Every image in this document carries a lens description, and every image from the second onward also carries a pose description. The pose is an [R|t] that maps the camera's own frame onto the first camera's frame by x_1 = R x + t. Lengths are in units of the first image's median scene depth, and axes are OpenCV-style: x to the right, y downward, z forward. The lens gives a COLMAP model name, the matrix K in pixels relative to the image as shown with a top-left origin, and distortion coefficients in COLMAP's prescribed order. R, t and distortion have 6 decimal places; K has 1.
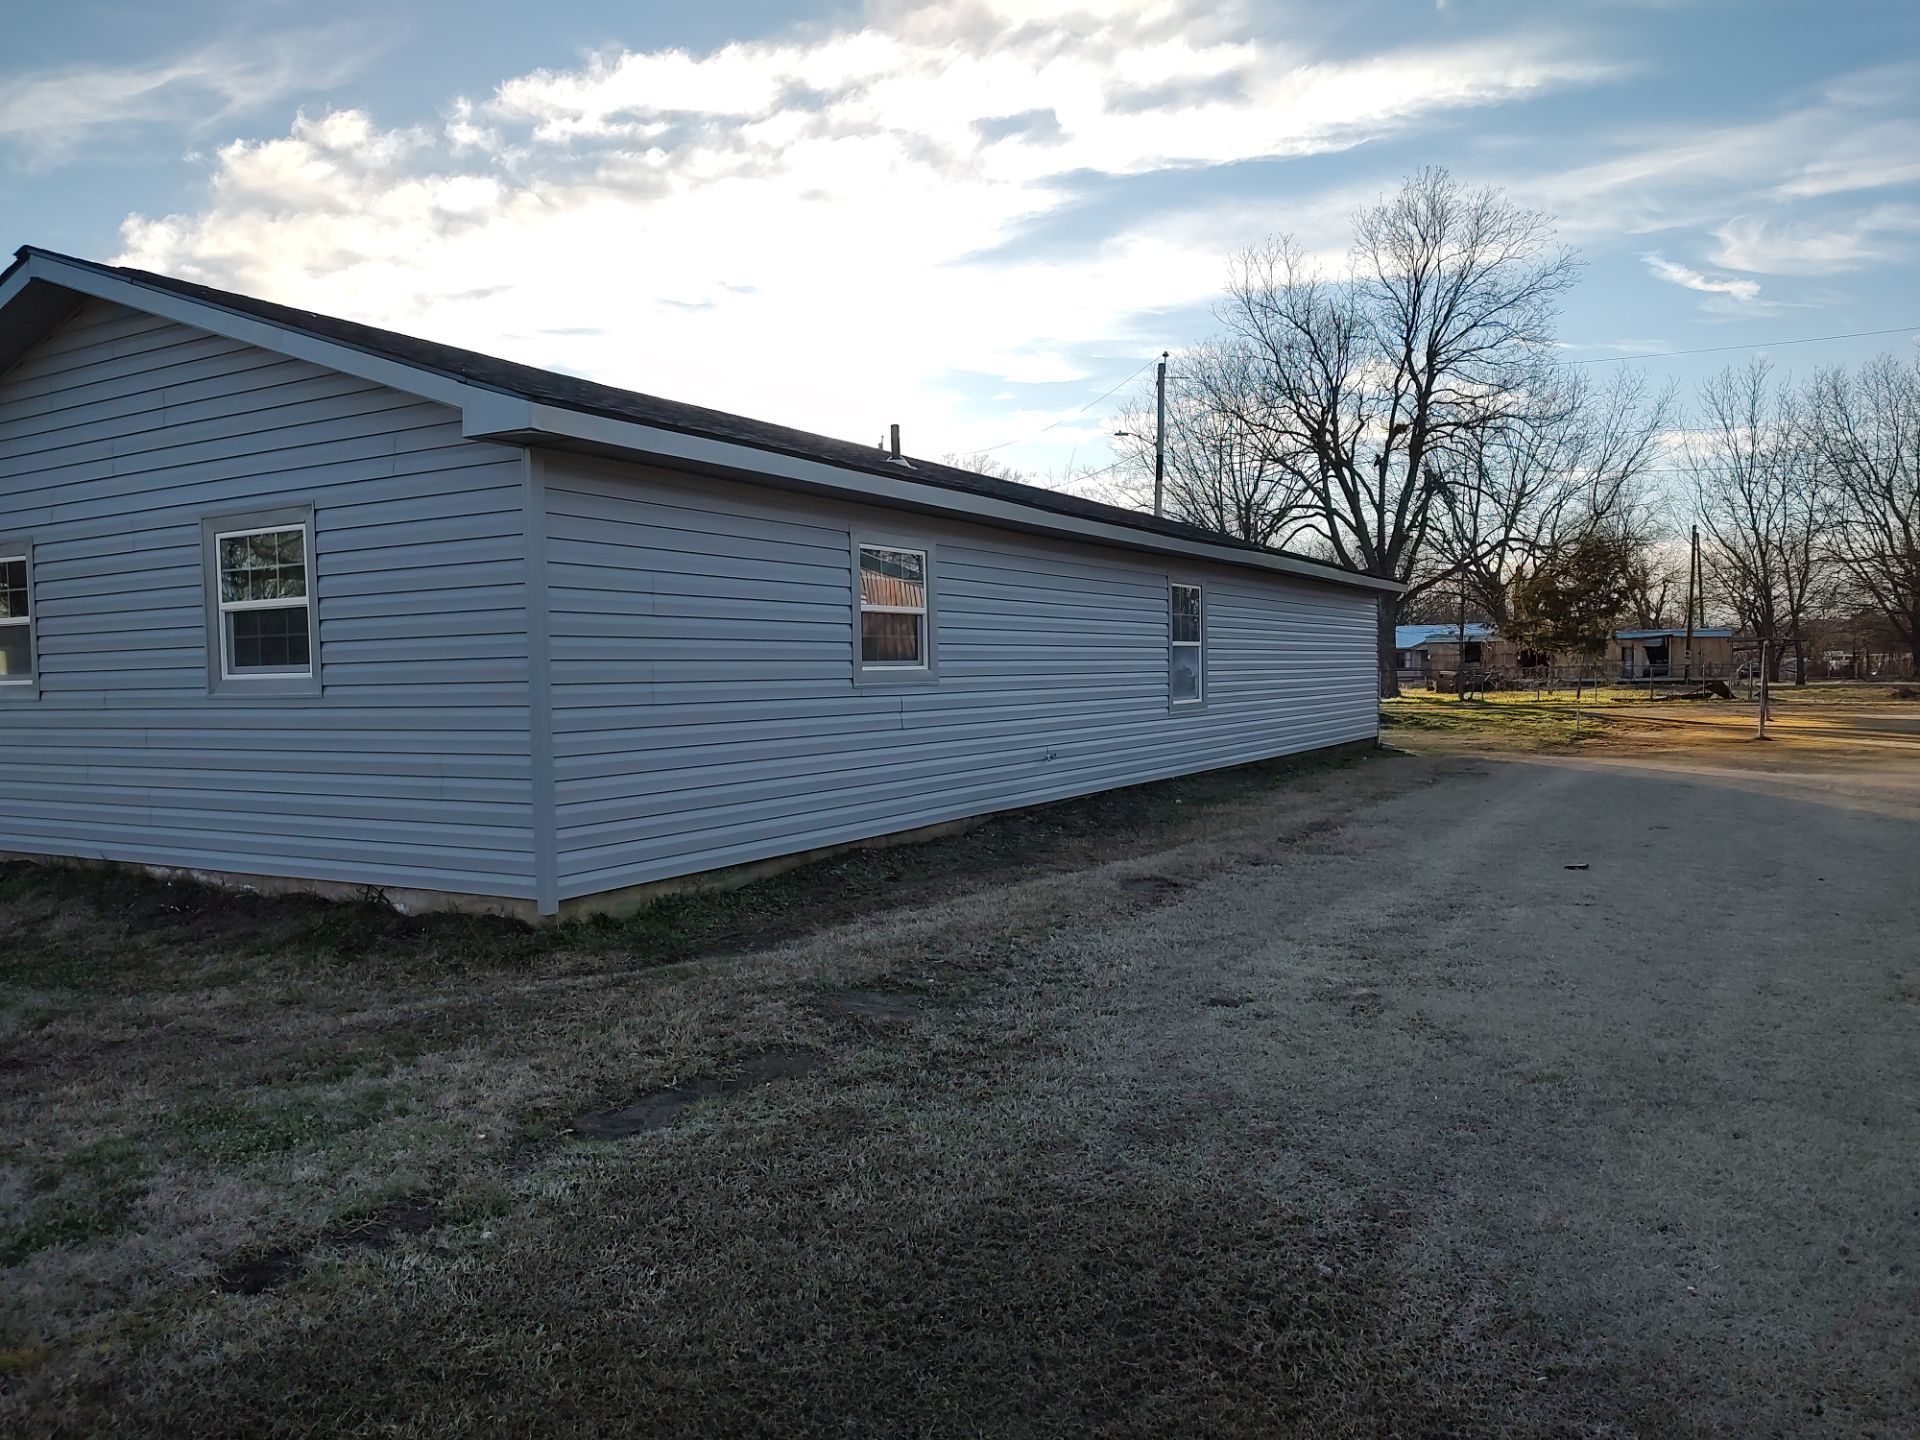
lens RADIAL K [[1343.5, 0, 959.3], [0, 1343.5, 724.6], [0, 0, 1]] dist [0.032764, -0.025651]
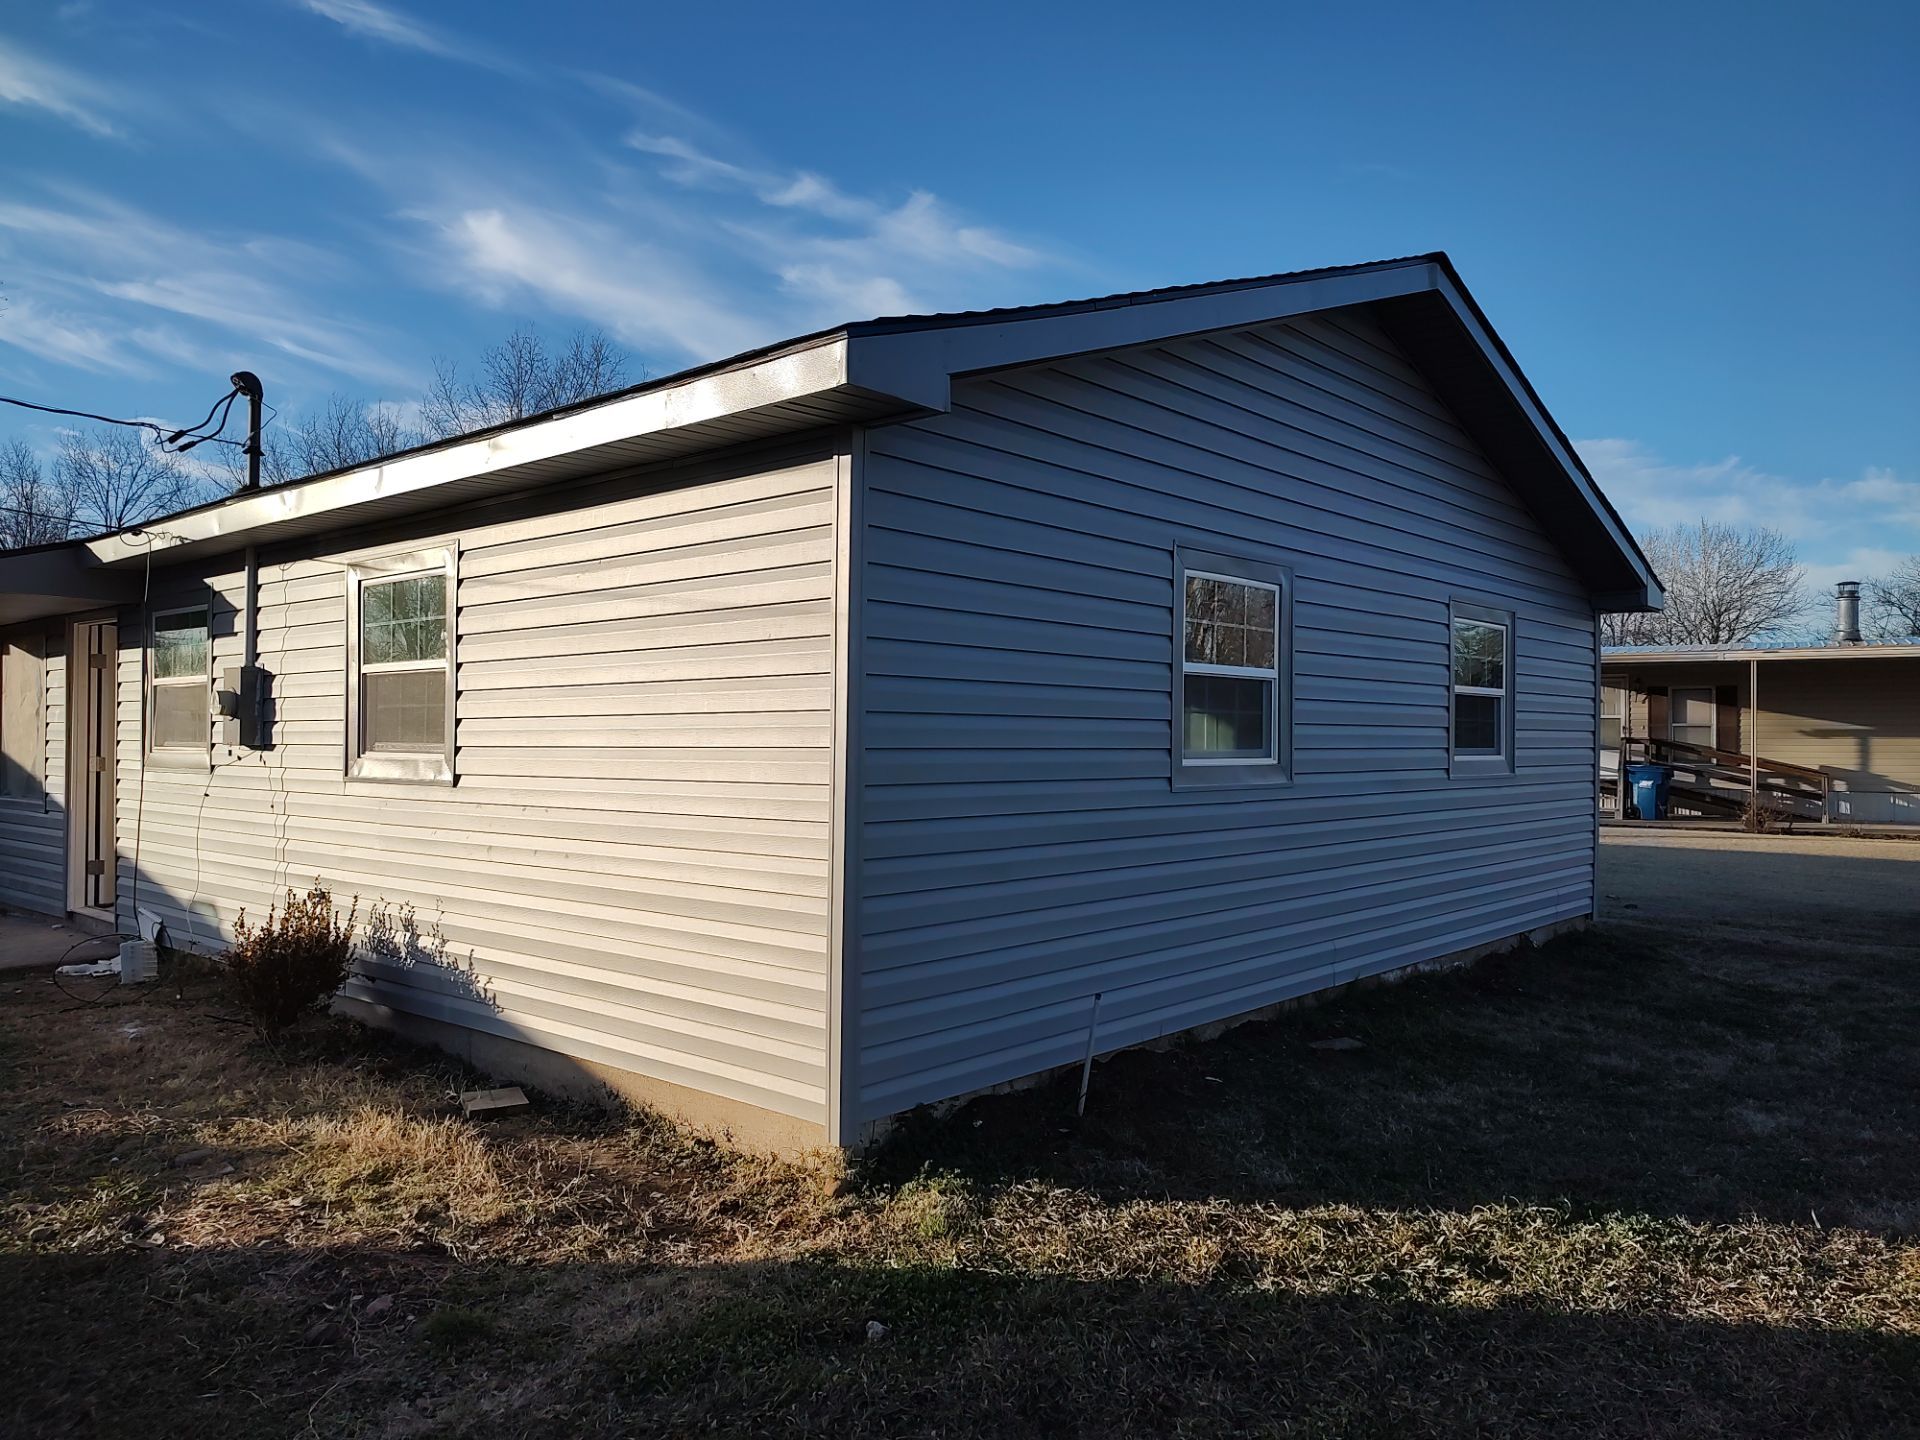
lens RADIAL K [[1343.5, 0, 959.3], [0, 1343.5, 724.6], [0, 0, 1]] dist [0.032764, -0.025651]
pose [[0.196261, 0.032389, 0.980017, -1.412611], [0.030362, 0.998774, -0.039089, -0.028915], [-0.980081, 0.037427, 0.195038, 1.018968]]
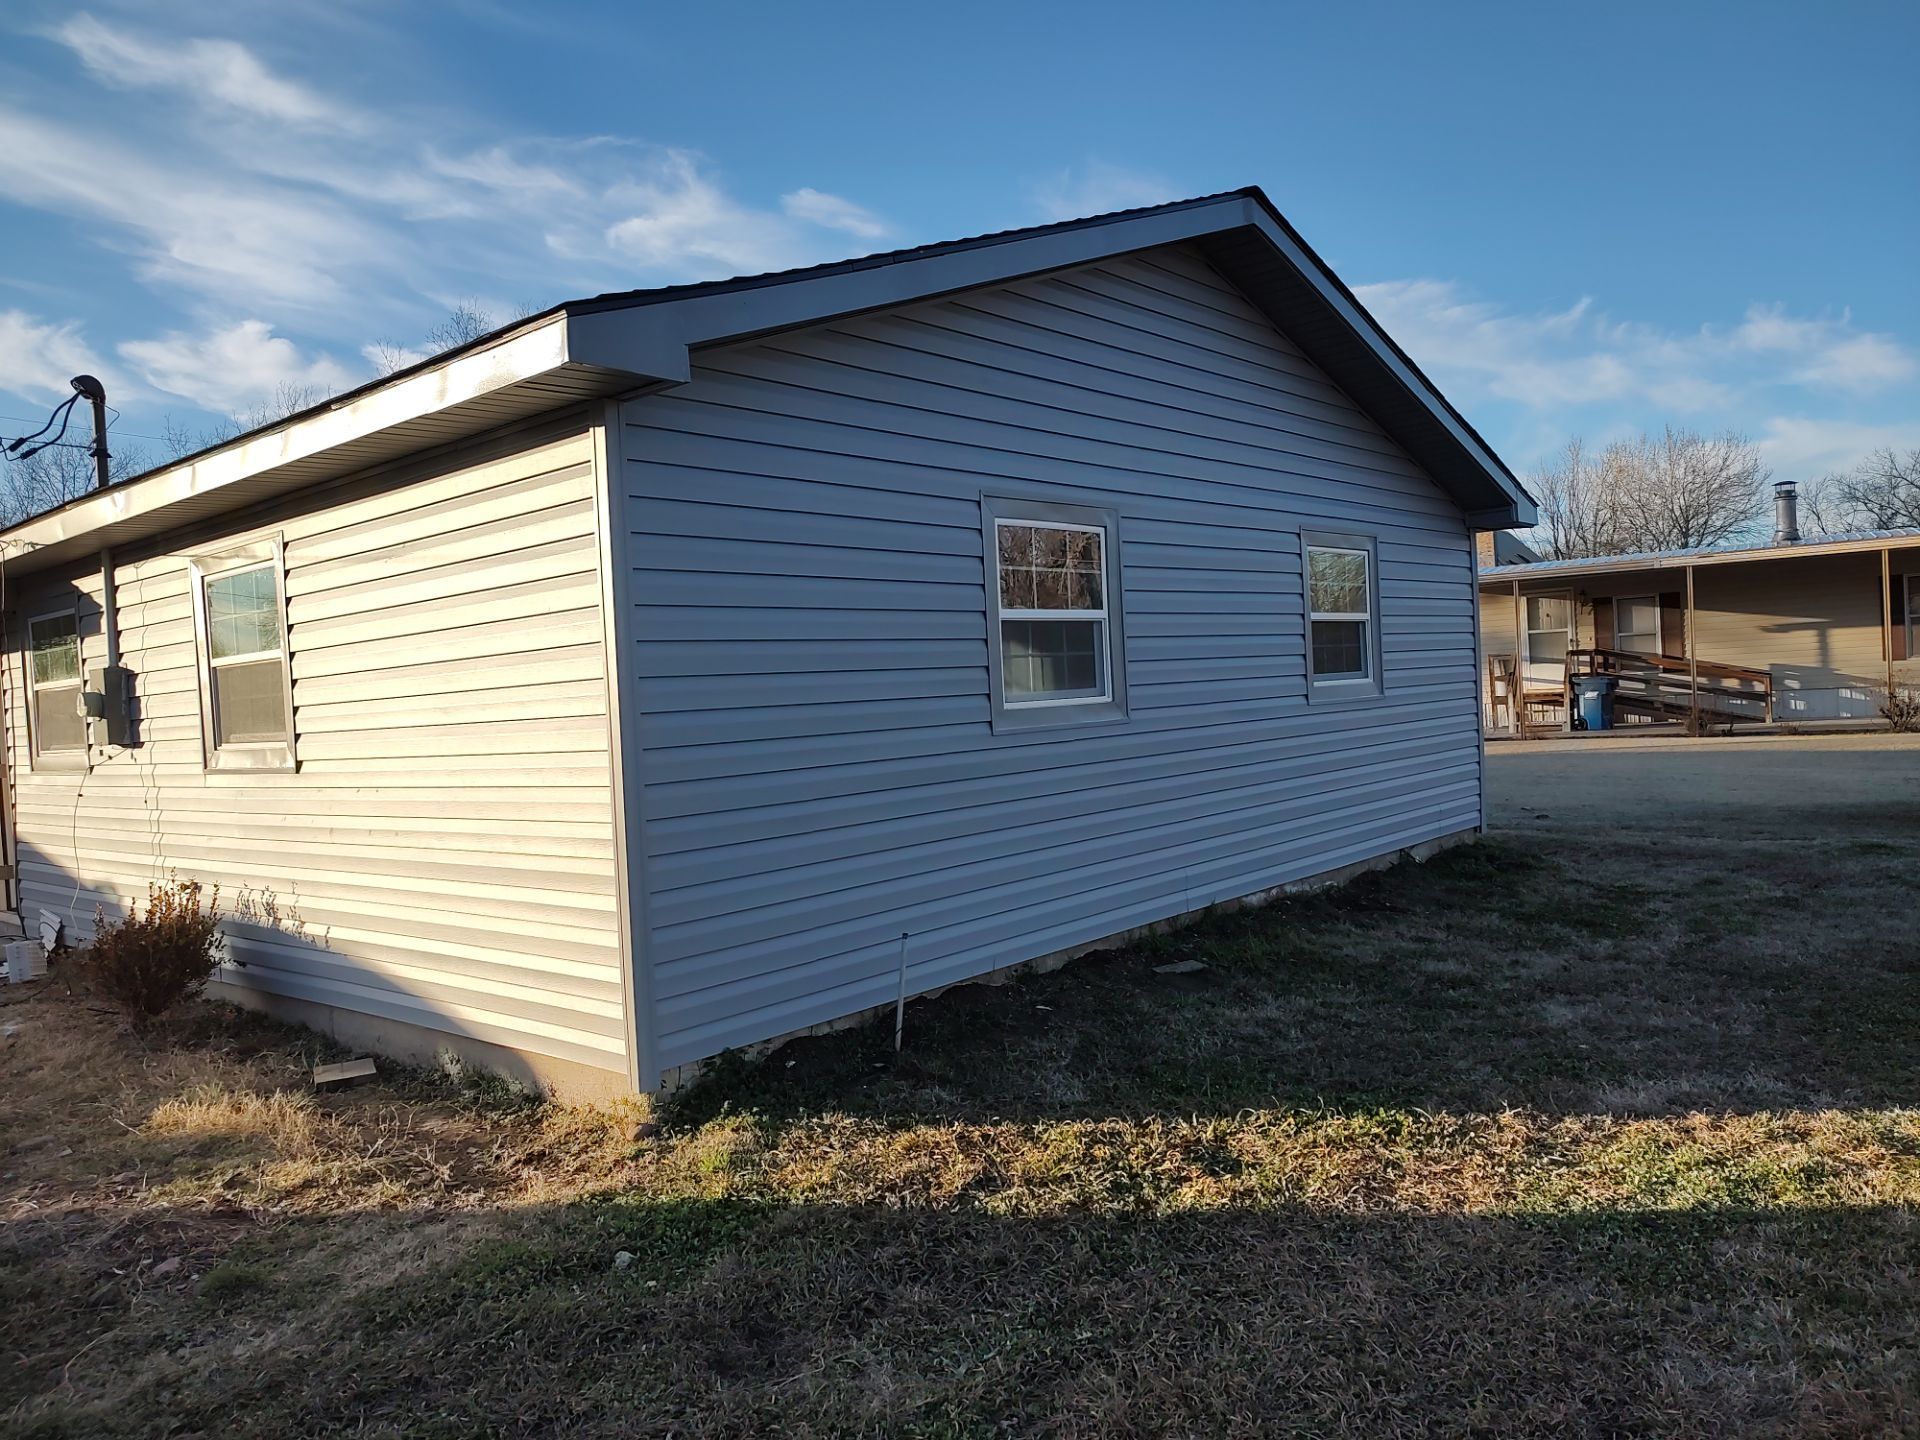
lens RADIAL K [[1343.5, 0, 959.3], [0, 1343.5, 724.6], [0, 0, 1]] dist [0.032764, -0.025651]
pose [[0.191205, -0.014730, 0.981440, -1.414847], [0.091698, 0.995783, -0.002920, -0.023702], [-0.977257, 0.090555, 0.191749, 0.935701]]
